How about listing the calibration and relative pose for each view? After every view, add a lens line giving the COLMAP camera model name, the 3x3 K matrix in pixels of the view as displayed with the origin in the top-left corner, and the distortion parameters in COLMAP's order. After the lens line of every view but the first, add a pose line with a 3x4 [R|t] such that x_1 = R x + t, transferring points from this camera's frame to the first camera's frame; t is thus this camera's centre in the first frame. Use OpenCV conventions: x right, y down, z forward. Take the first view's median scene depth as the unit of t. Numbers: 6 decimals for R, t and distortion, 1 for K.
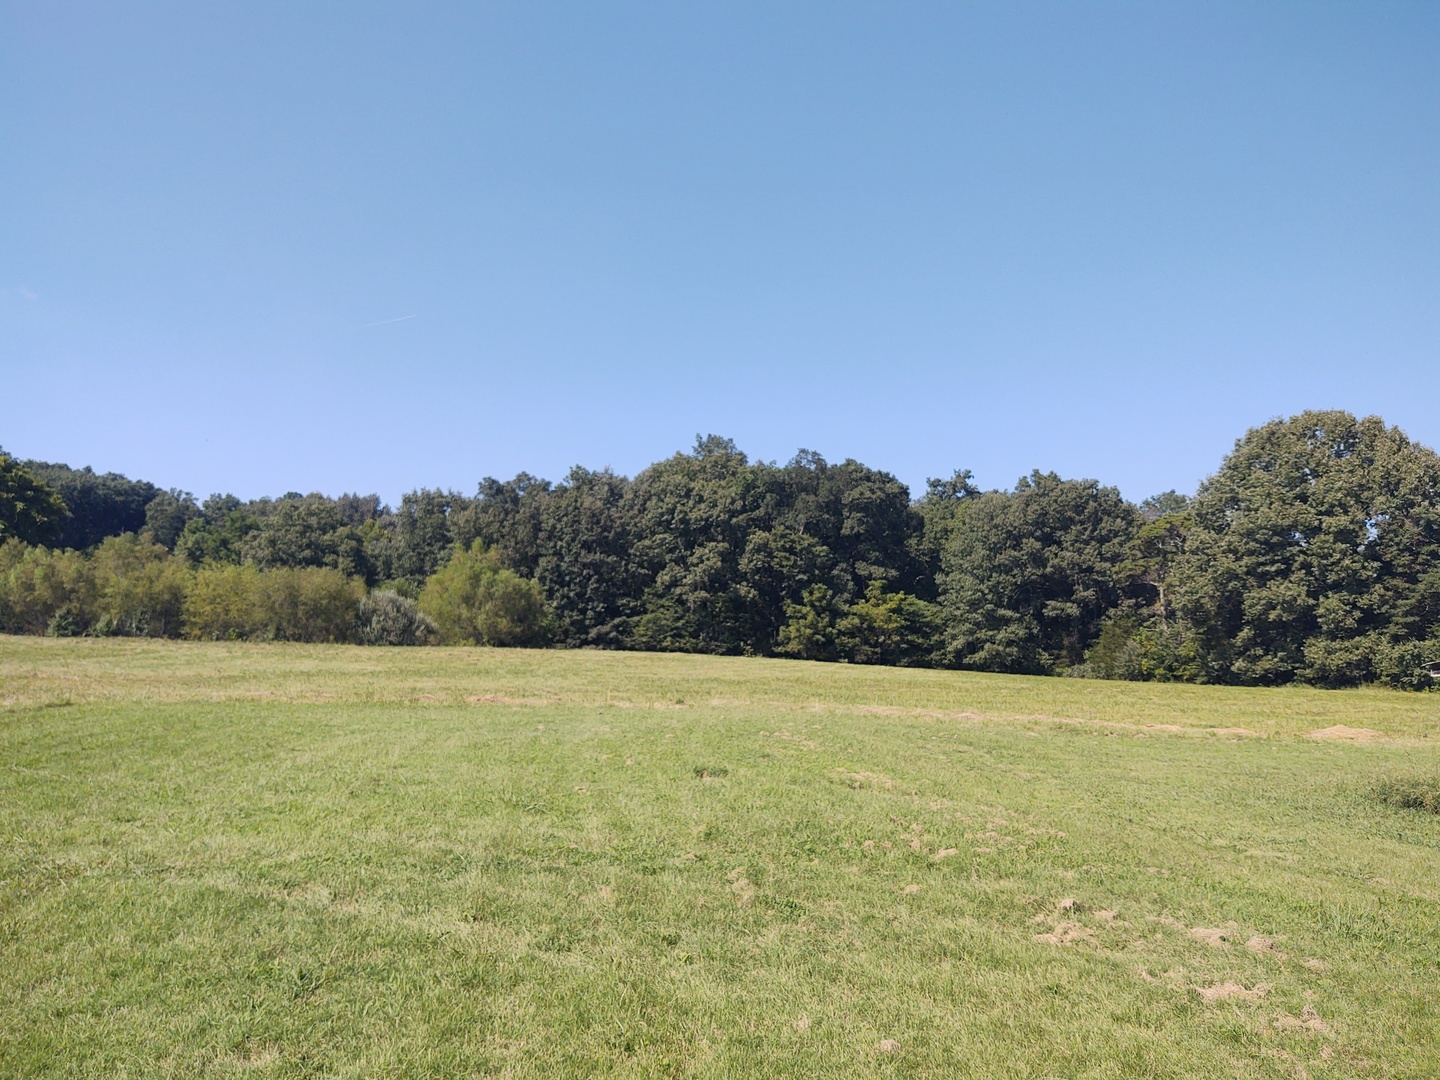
lens RADIAL K [[1117.4, 0, 714.4], [0, 1117.4, 524.6], [0, 0, 1]] dist [0.070766, -0.167333]
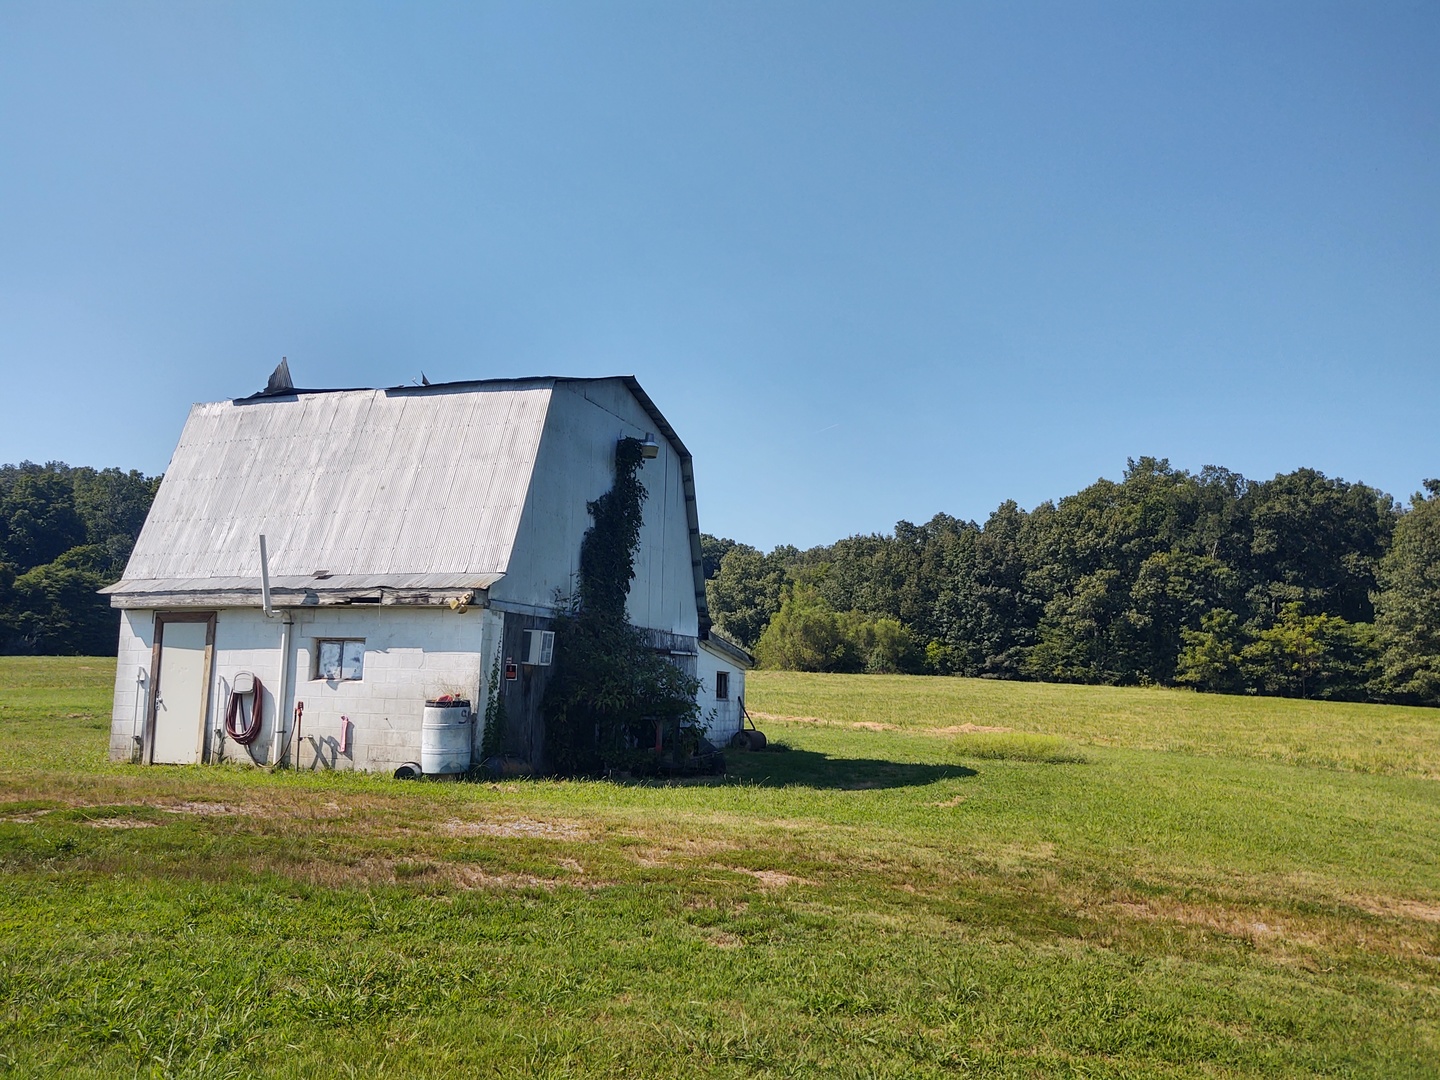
lens RADIAL K [[1117.4, 0, 714.4], [0, 1117.4, 524.6], [0, 0, 1]] dist [0.070766, -0.167333]
pose [[0.841462, -0.073307, -0.535321, 0.246363], [0.057172, 0.997272, -0.046700, 0.002725], [0.537284, 0.008691, 0.843357, -0.026510]]
